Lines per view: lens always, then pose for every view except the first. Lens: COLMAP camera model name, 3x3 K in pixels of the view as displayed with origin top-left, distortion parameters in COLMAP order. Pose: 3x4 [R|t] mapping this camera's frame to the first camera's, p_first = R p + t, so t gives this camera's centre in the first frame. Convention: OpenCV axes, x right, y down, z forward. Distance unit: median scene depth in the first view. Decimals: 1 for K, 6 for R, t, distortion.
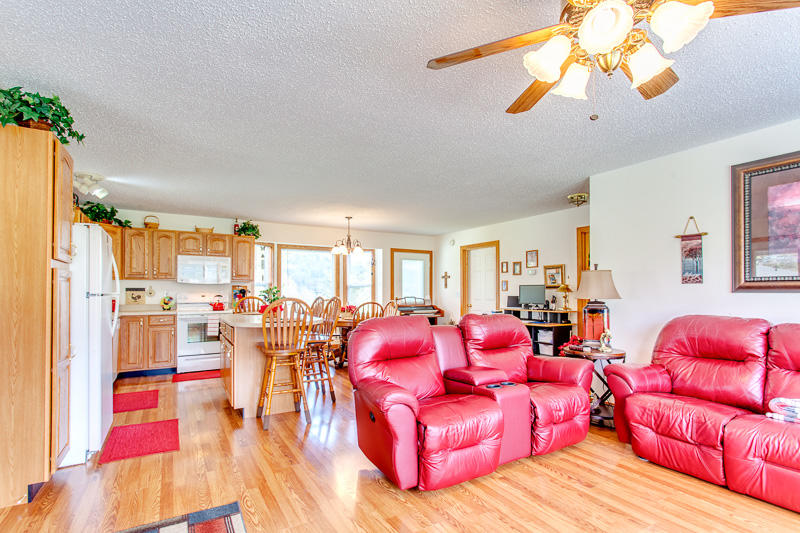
lens RADIAL K [[390.4, 0, 397.5], [0, 390.4, 287.8], [0, 0, 1]] dist [0.007140, -0.005415]
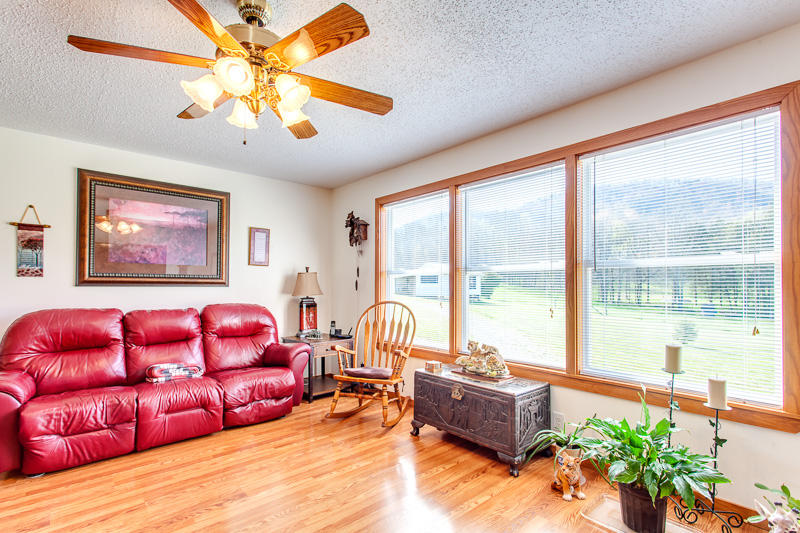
lens RADIAL K [[390.4, 0, 385.3], [0, 390.4, 285.7], [0, 0, 1]] dist [0.007140, -0.005415]
pose [[-0.189600, -0.001170, 0.981861, -0.396980], [-0.012764, 0.999918, -0.001273, 0.001274], [-0.981779, -0.012773, -0.189599, 0.414493]]
